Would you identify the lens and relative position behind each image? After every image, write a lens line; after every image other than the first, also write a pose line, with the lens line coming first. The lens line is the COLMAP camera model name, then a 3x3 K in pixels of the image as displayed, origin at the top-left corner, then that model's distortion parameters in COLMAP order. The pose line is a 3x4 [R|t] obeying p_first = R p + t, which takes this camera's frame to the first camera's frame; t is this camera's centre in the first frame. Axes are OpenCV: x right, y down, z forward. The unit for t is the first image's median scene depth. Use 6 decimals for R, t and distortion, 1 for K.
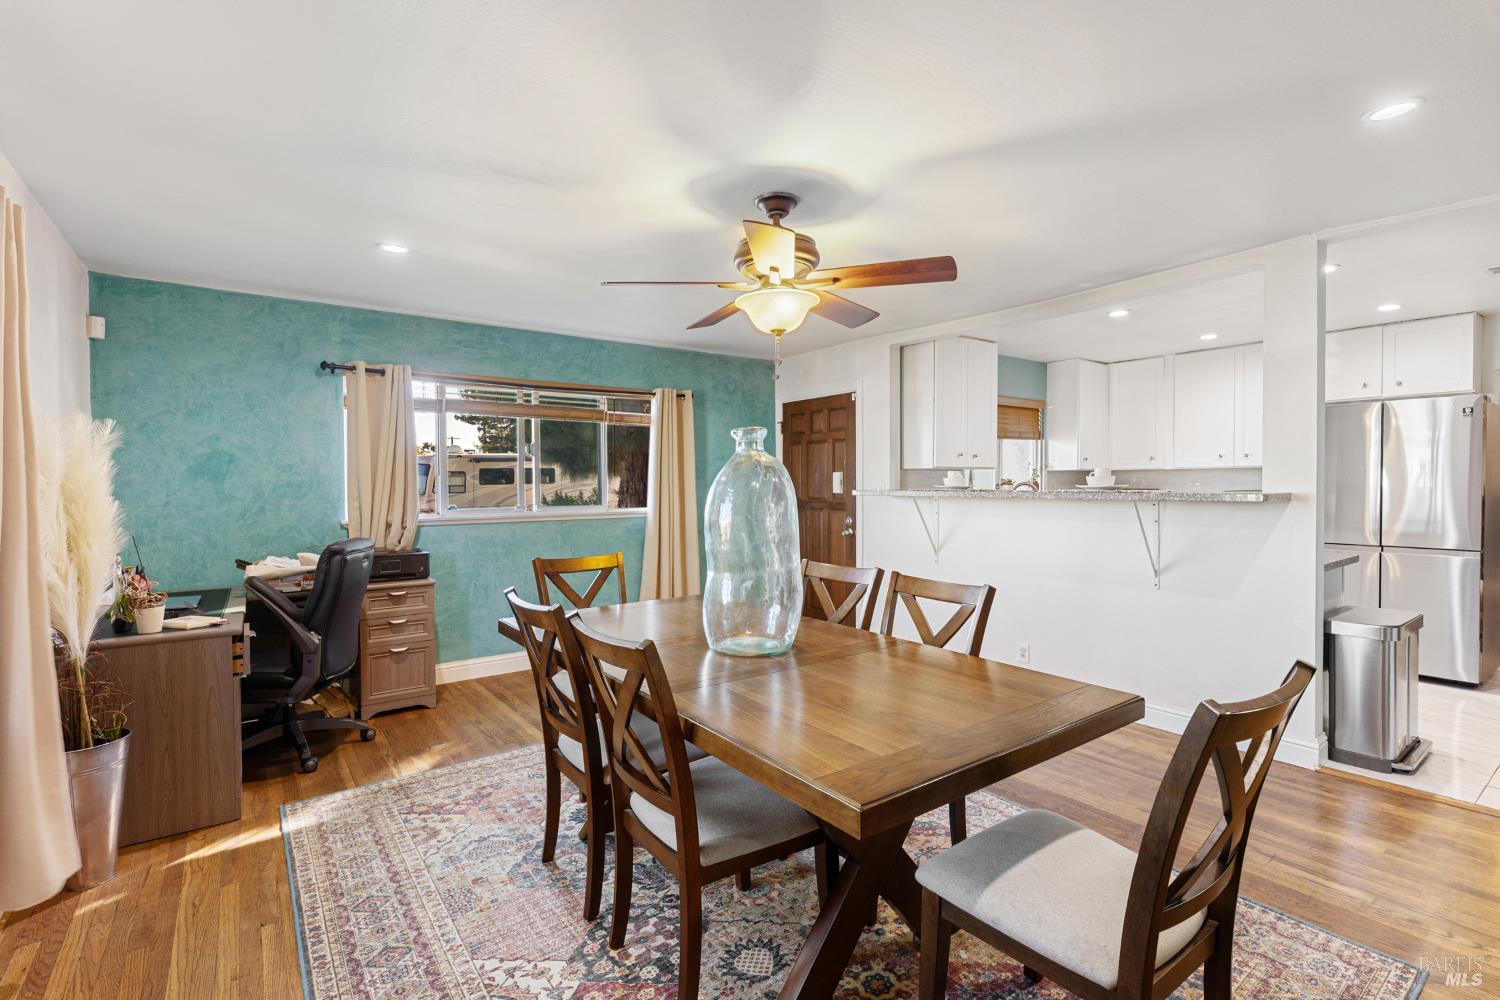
lens RADIAL K [[687.1, 0, 750.0], [0, 687.1, 500.0], [0, 0, 1]] dist [-0.002274, -0.000267]
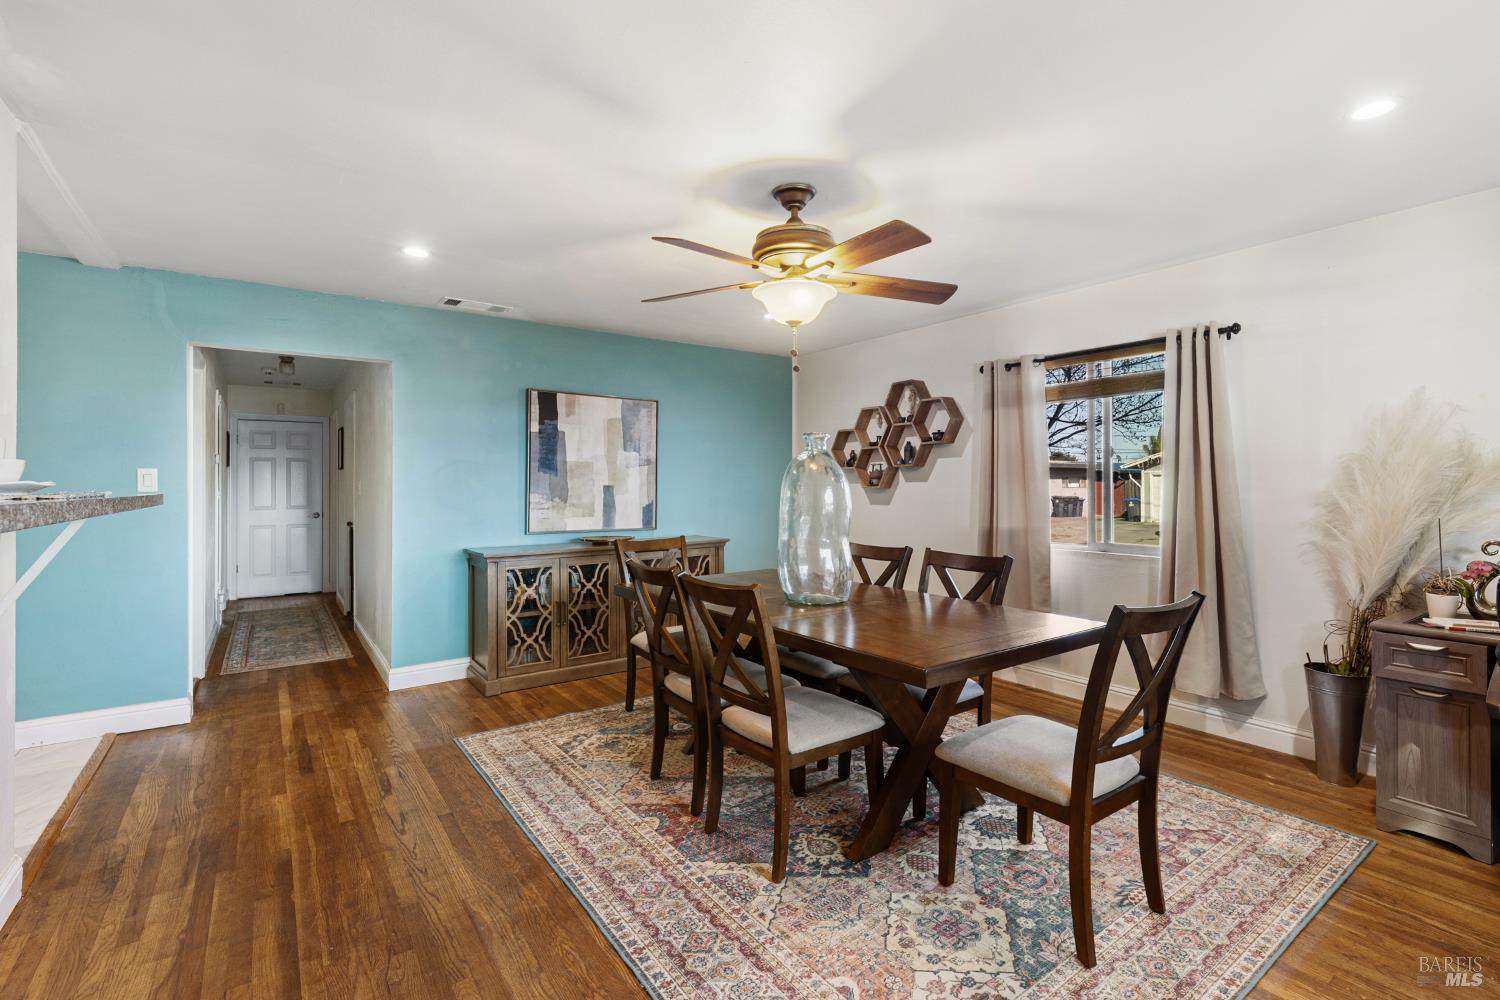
lens RADIAL K [[671.4, 0, 750.9], [0, 671.4, 487.9], [0, 0, 1]] dist [0.000634, 0.000001]
pose [[-0.999811, 0.011871, 0.015418, 0.049155], [0.012392, 0.999341, 0.034131, -0.022950], [-0.015003, 0.034315, -0.999298, 1.107875]]
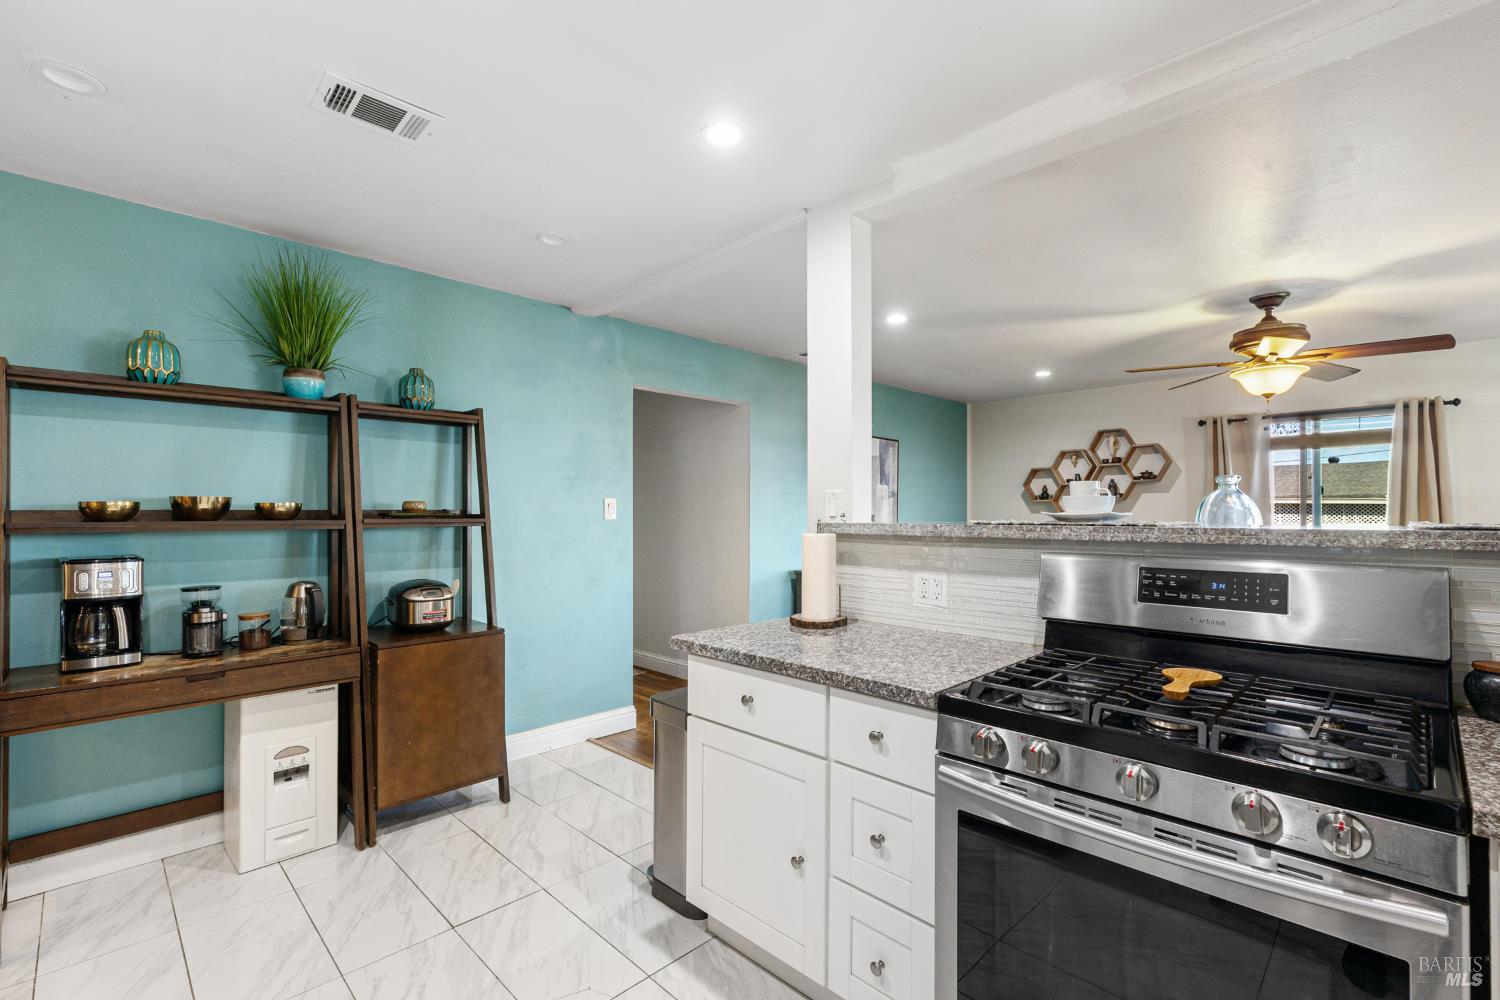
lens RADIAL K [[665.4, 0, 742.0], [0, 665.4, 504.3], [0, 0, 1]] dist [0.002288, 0.000575]
pose [[-0.990660, 0.006212, -0.136216, 0.692345], [0.004370, 0.999895, 0.013817, -0.029821], [0.136288, 0.013093, -0.990583, 1.205538]]
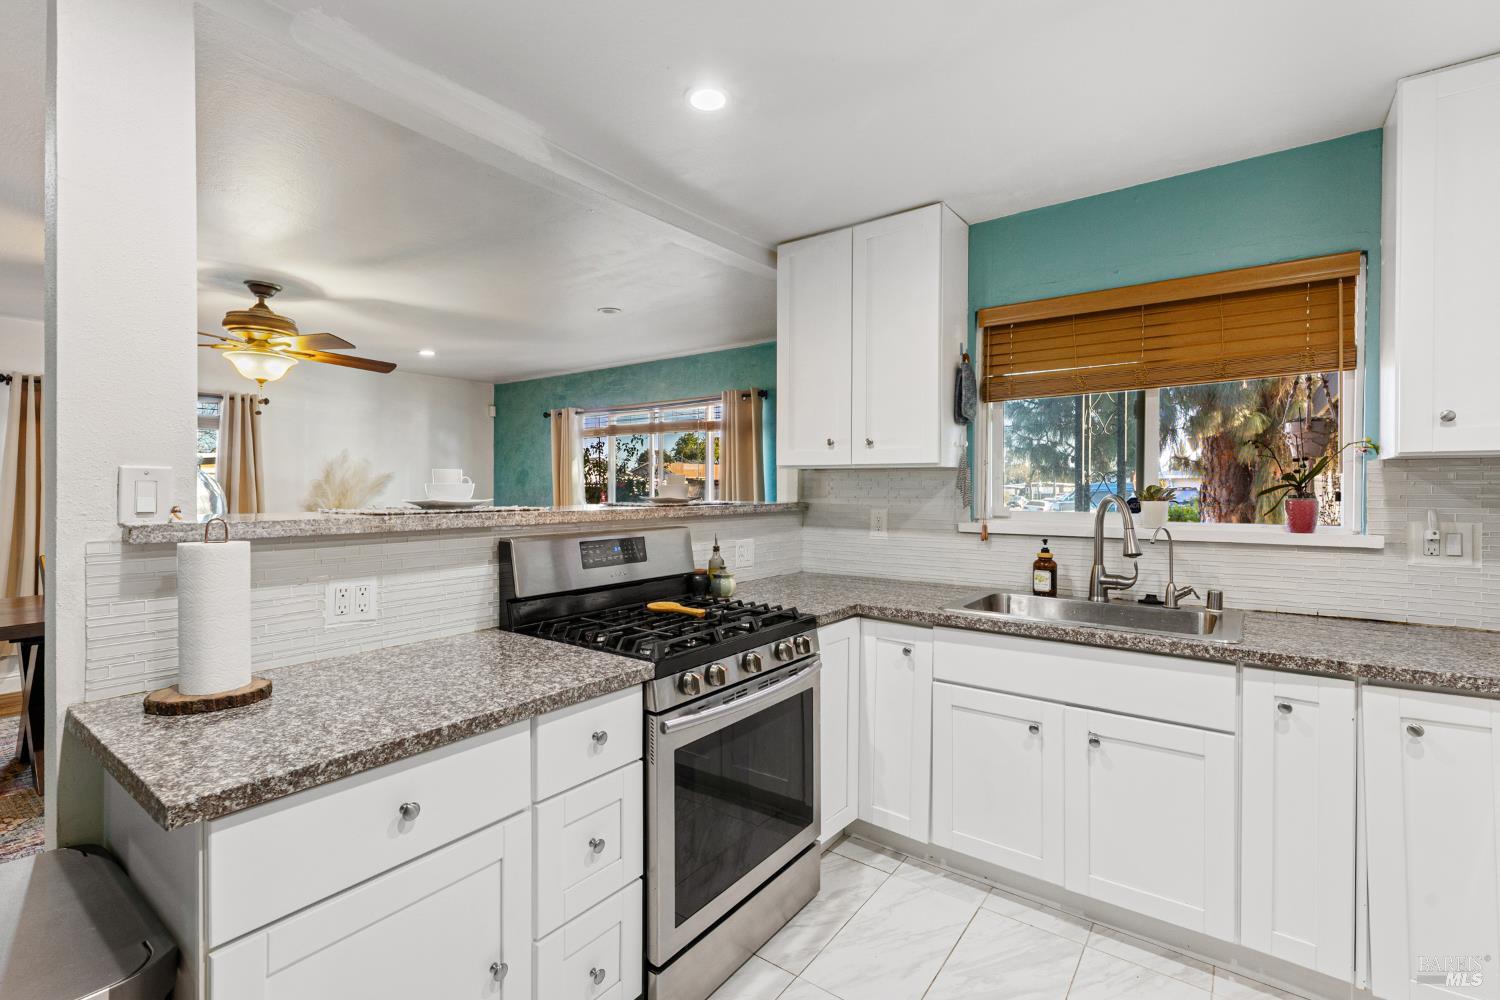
lens RADIAL K [[671.4, 0, 750.9], [0, 671.4, 487.9], [0, 0, 1]] dist [0.000634, 0.000001]
pose [[0.286653, 0.006827, -0.958010, 0.902406], [-0.026937, 0.999637, -0.000937, -0.030339], [0.957656, 0.026075, 0.286733, 0.873761]]
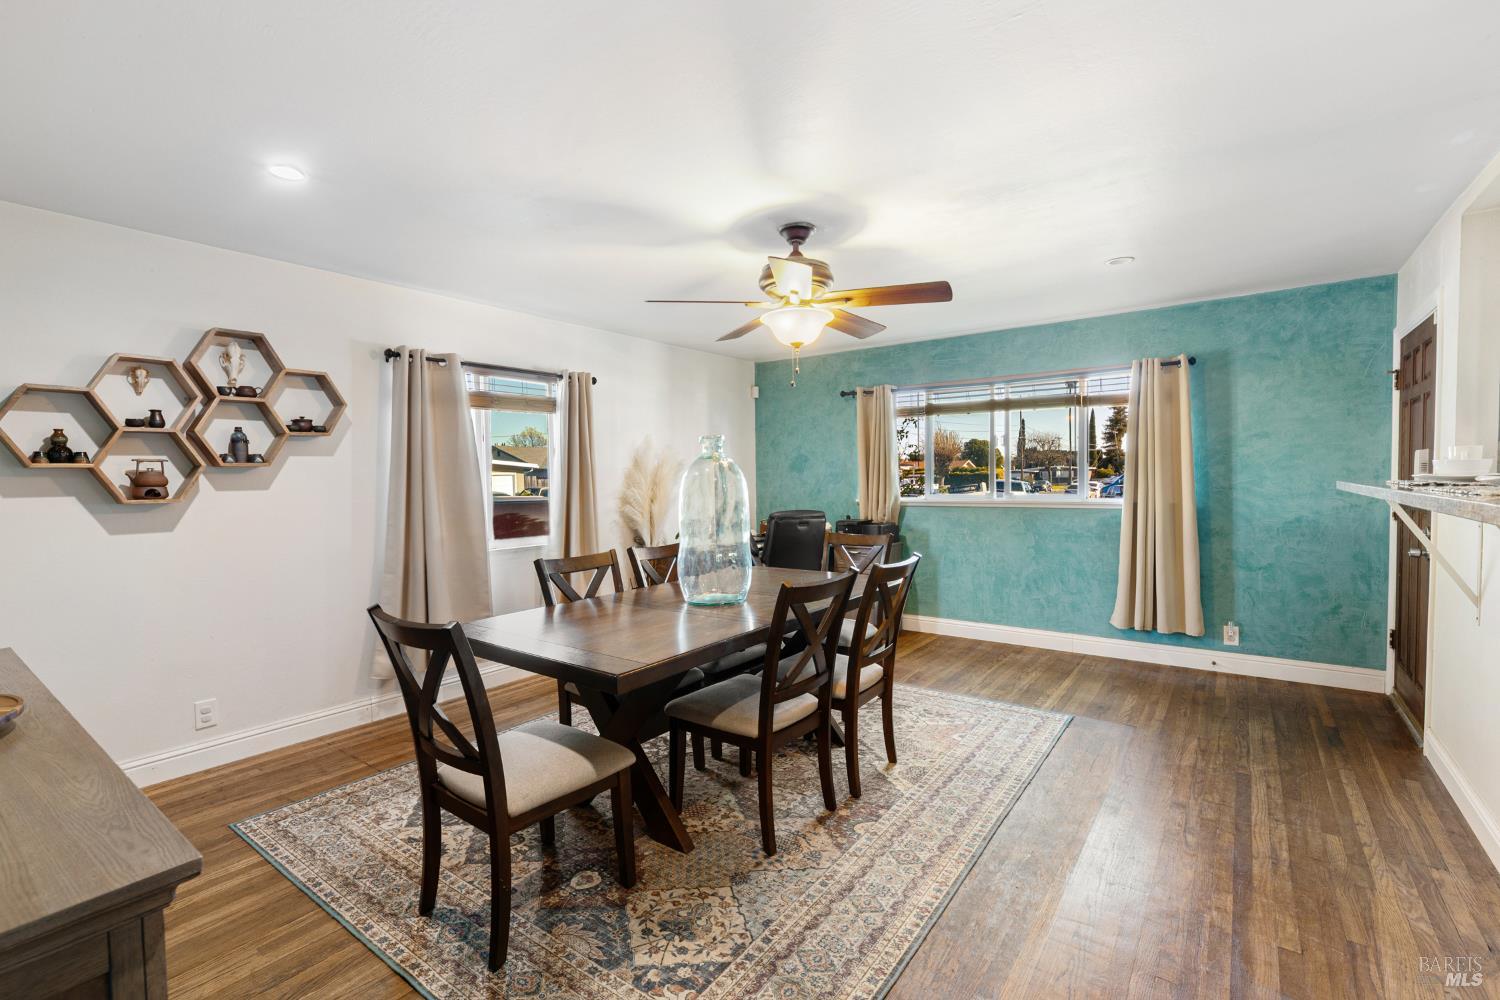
lens RADIAL K [[671.4, 0, 750.9], [0, 671.4, 487.9], [0, 0, 1]] dist [0.000634, 0.000001]
pose [[0.287146, 0.017622, -0.957725, 0.616802], [-0.011006, 0.999825, 0.015097, -0.011566], [0.957823, 0.006206, 0.287290, 0.339783]]
